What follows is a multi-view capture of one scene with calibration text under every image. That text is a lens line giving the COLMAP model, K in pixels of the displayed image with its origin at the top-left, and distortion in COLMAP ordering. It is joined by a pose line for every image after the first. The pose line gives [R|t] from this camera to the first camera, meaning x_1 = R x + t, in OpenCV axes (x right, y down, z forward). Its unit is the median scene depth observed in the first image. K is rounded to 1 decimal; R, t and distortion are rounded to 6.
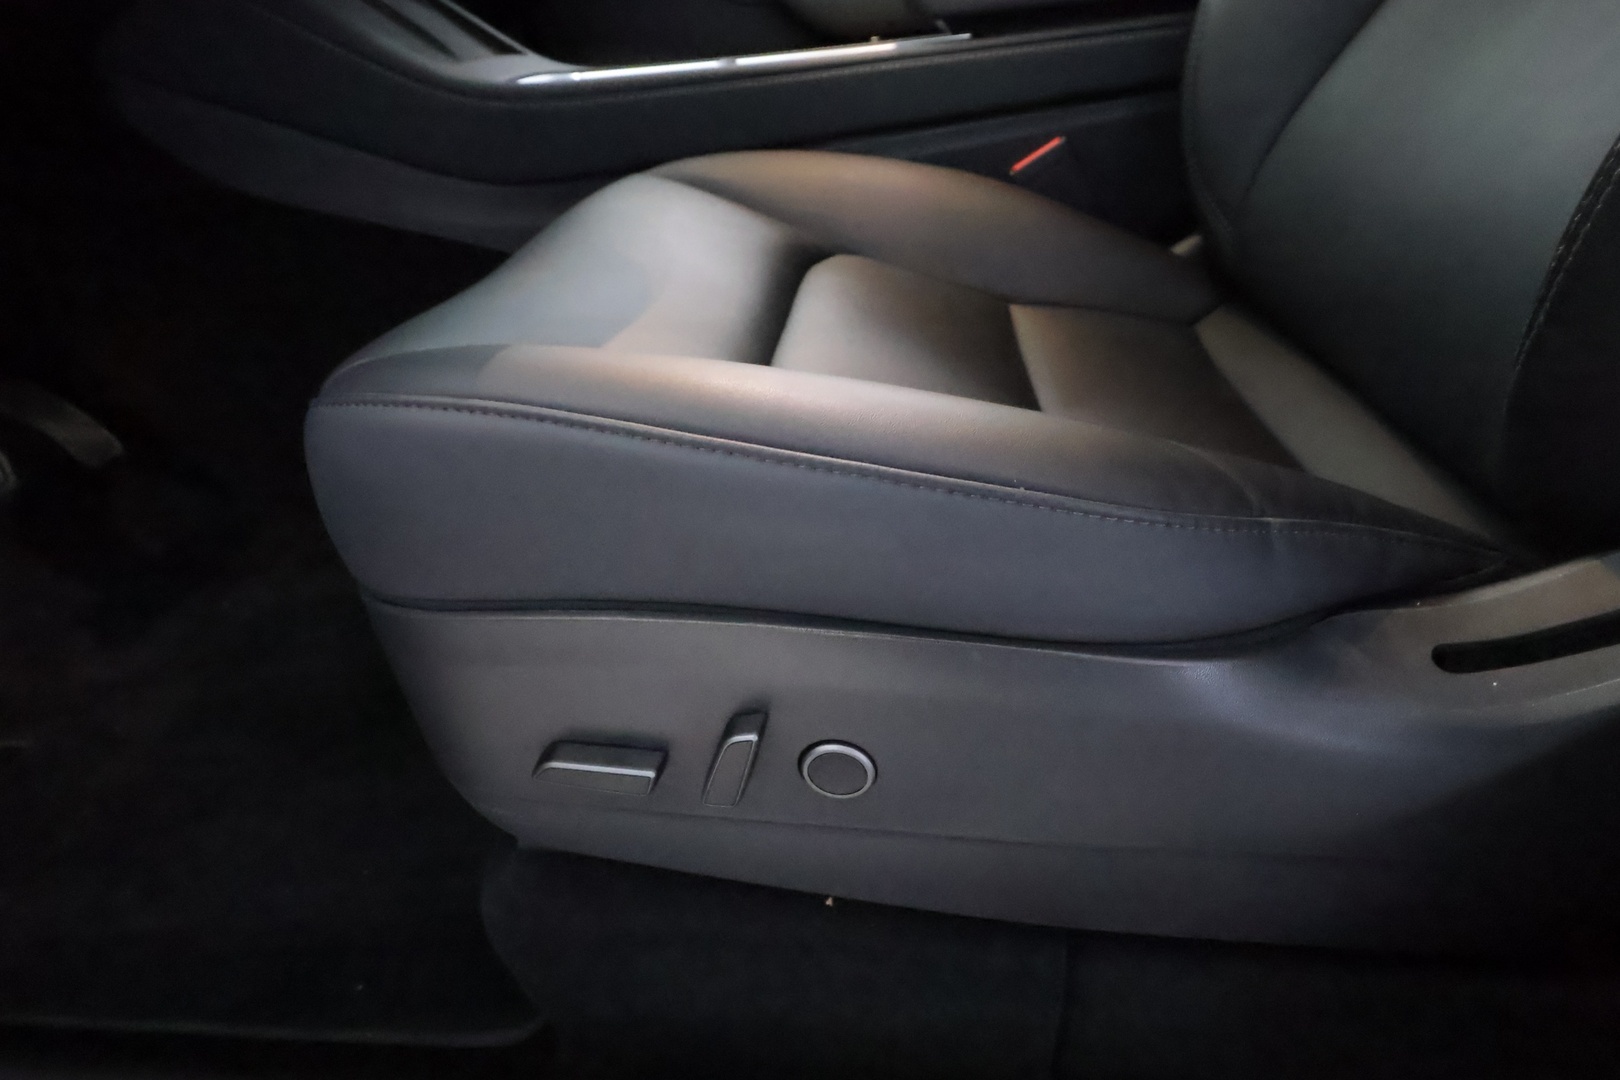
lens RADIAL K [[817.5, 0, 810.0], [0, 817.5, 540.0], [0, 0, 1]] dist [-0.001752, 0.000285]
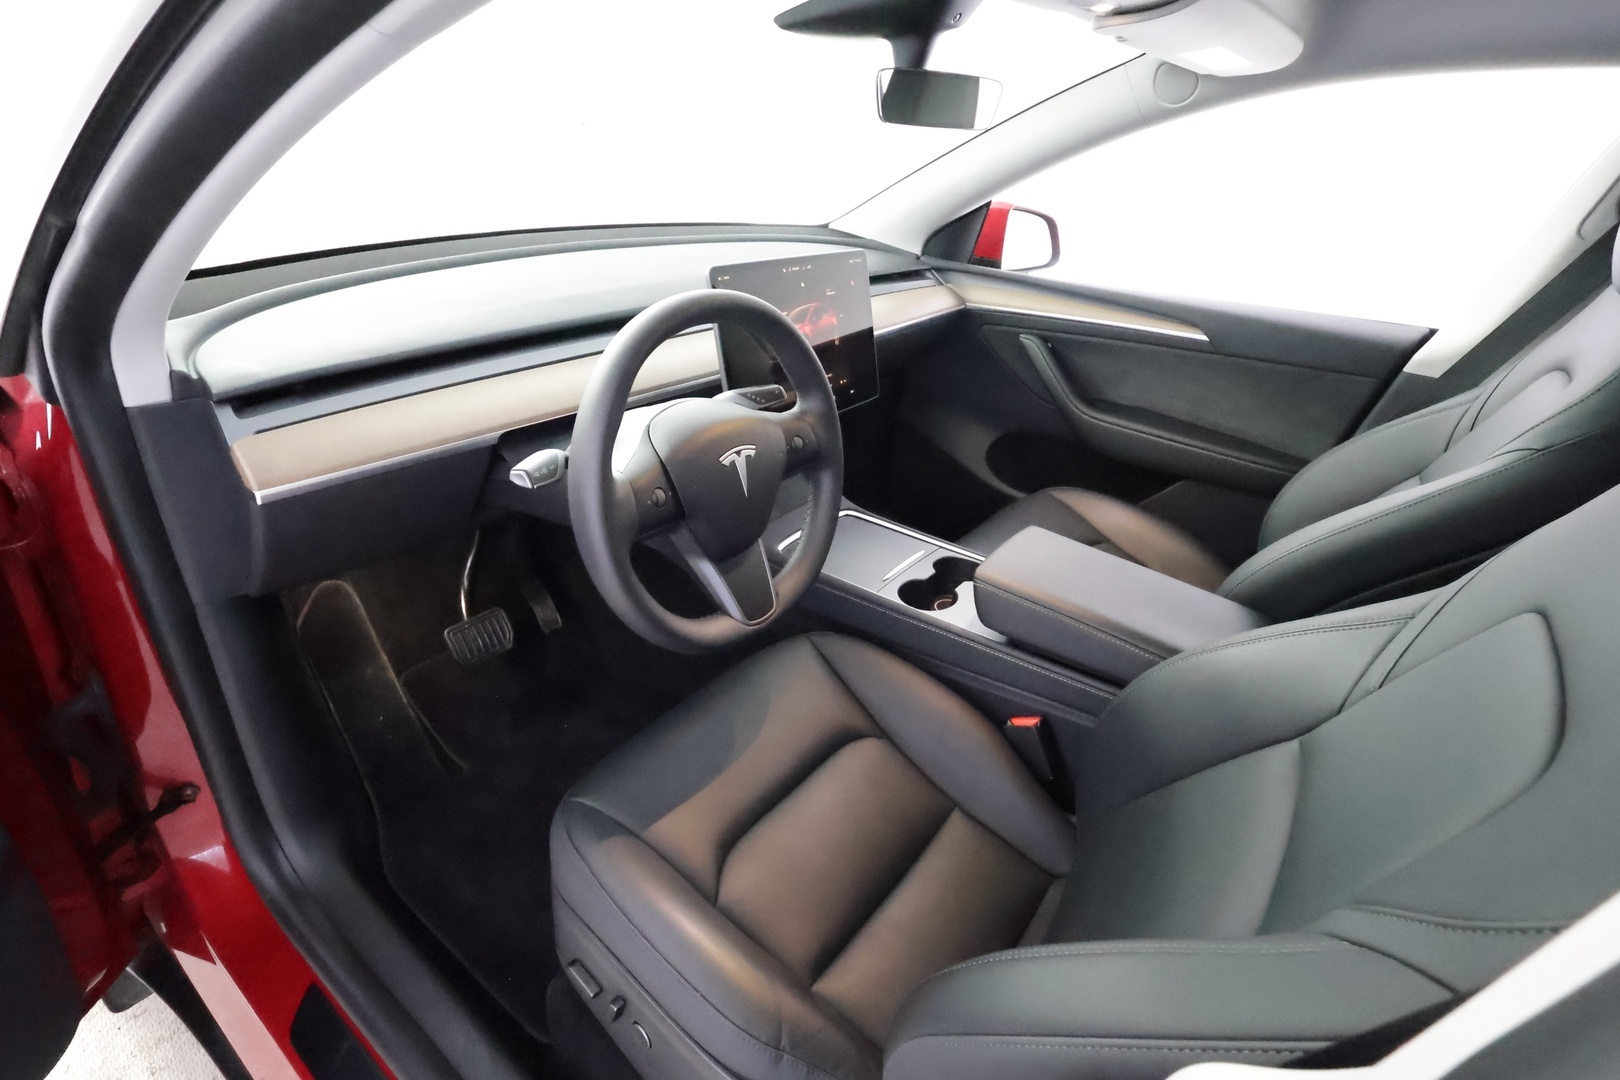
lens RADIAL K [[799.2, 0, 807.0], [0, 799.2, 523.4], [0, 0, 1]] dist [0.001222, 0.000163]
pose [[0.832548, 0.351637, -0.428036, 0.792713], [-0.388673, 0.921375, 0.000935, -1.155192], [0.394711, 0.165587, 0.903761, -1.123847]]
